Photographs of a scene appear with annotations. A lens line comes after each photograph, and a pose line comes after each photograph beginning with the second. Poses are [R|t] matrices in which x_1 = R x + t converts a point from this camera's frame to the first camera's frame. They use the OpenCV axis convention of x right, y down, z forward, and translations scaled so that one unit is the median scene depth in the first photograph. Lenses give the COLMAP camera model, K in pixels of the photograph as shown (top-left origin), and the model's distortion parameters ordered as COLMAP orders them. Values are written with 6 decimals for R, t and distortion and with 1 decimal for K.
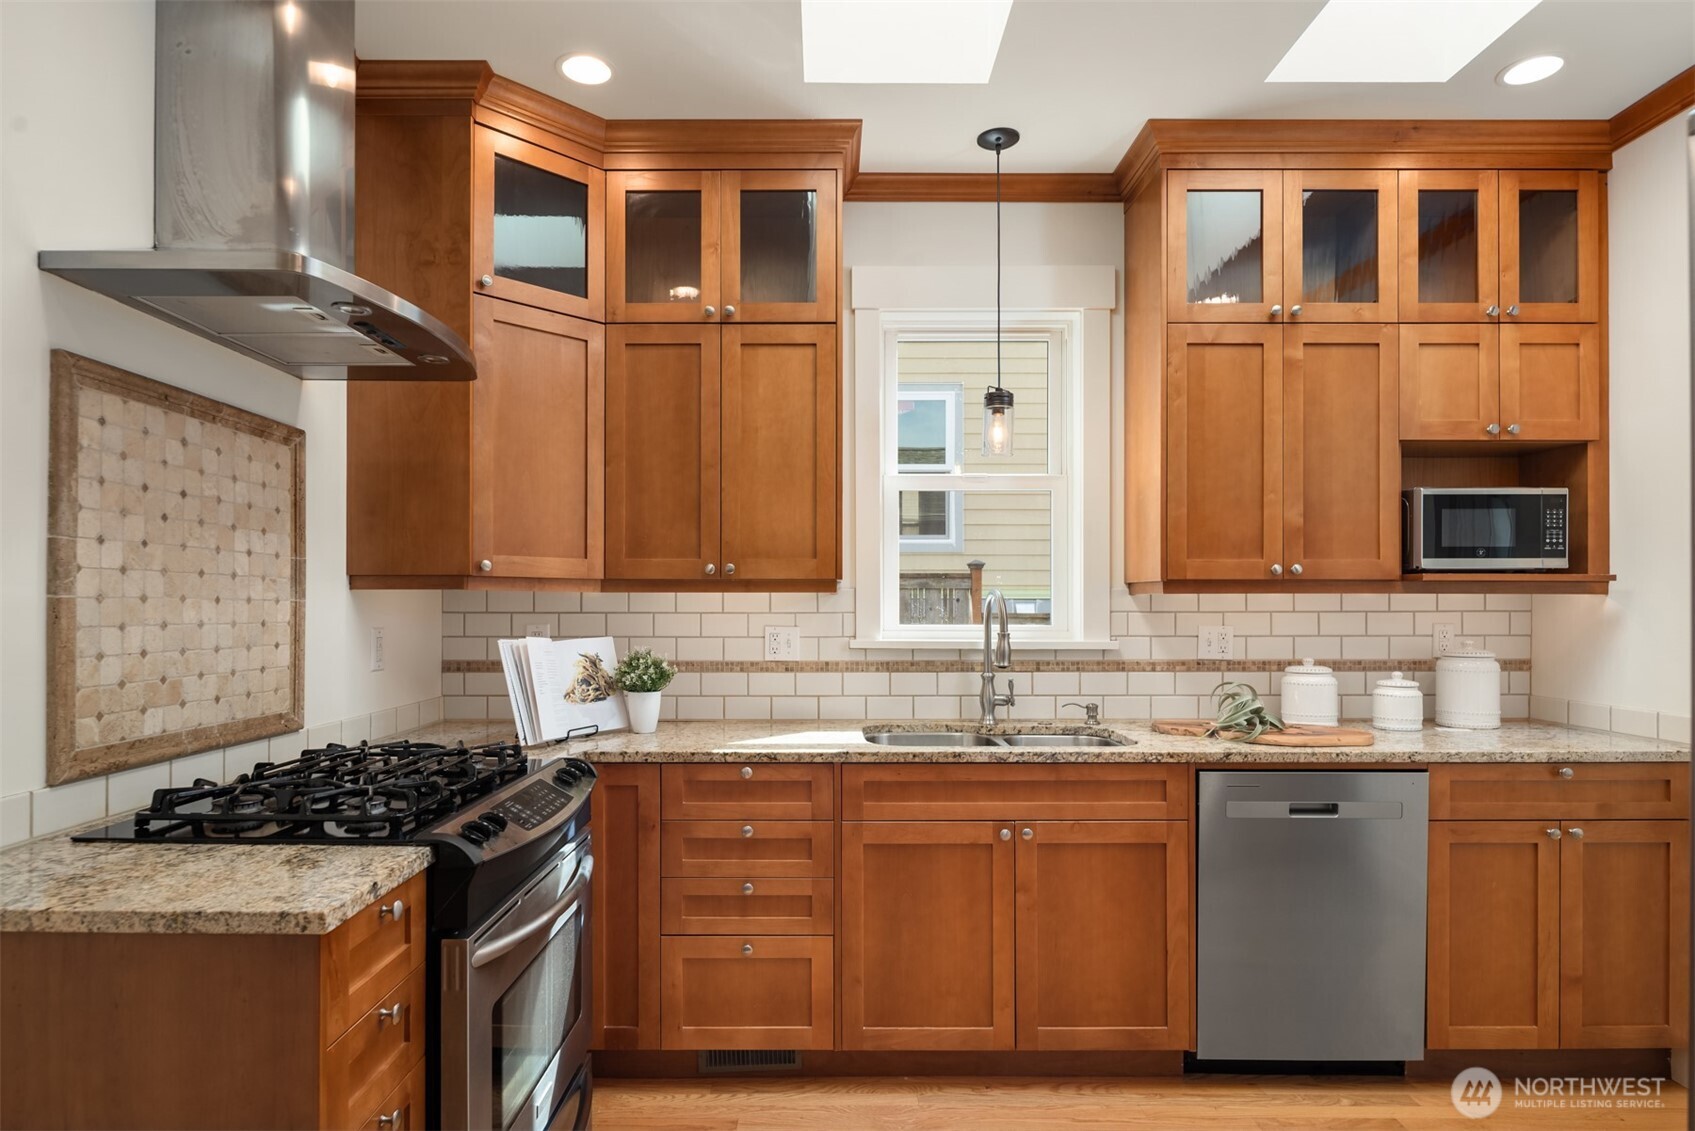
lens RADIAL K [[935.7, 0, 826.4], [0, 935.7, 609.0], [0, 0, 1]] dist [-0.000129, -0.002005]
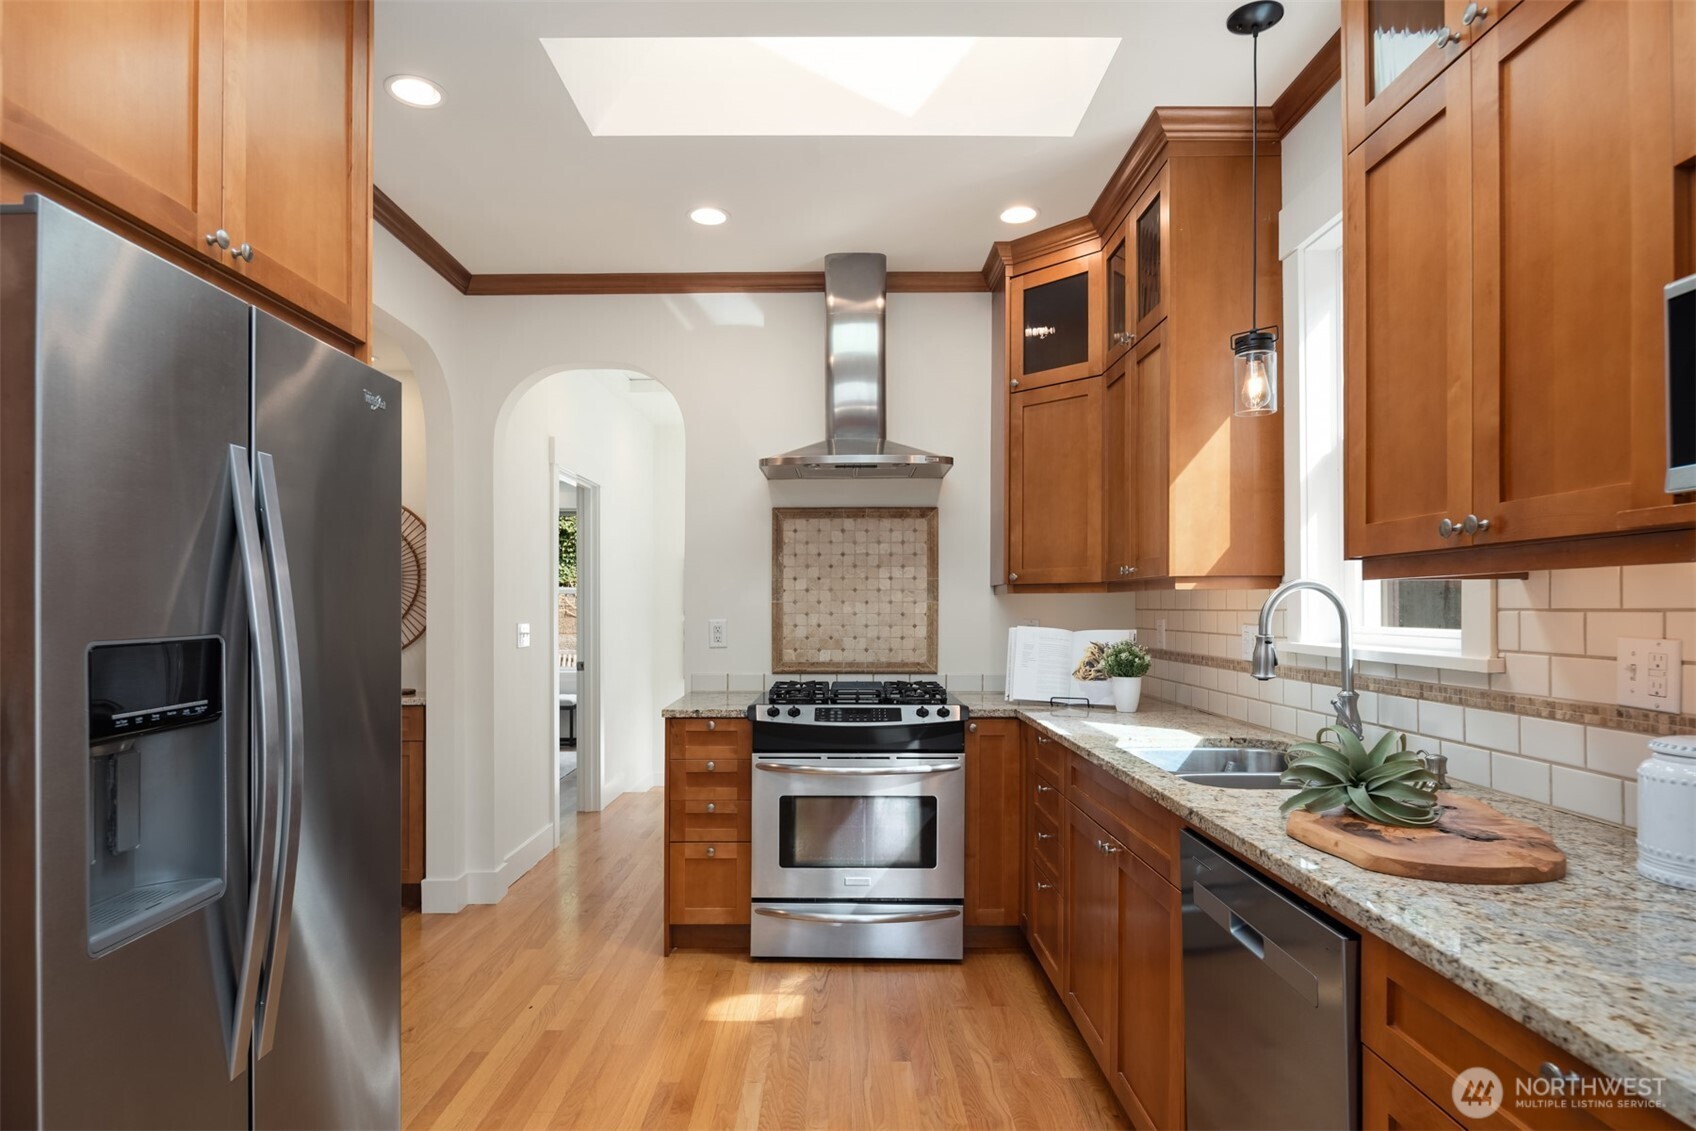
lens RADIAL K [[936.3, 0, 826.9], [0, 936.3, 609.0], [0, 0, 1]] dist [-0.000129, -0.002005]
pose [[-0.009774, 0.000644, -0.999952, 1.121124], [-0.000604, 1.000000, 0.000649, 0.003201], [0.999952, 0.000610, -0.009774, 0.726670]]
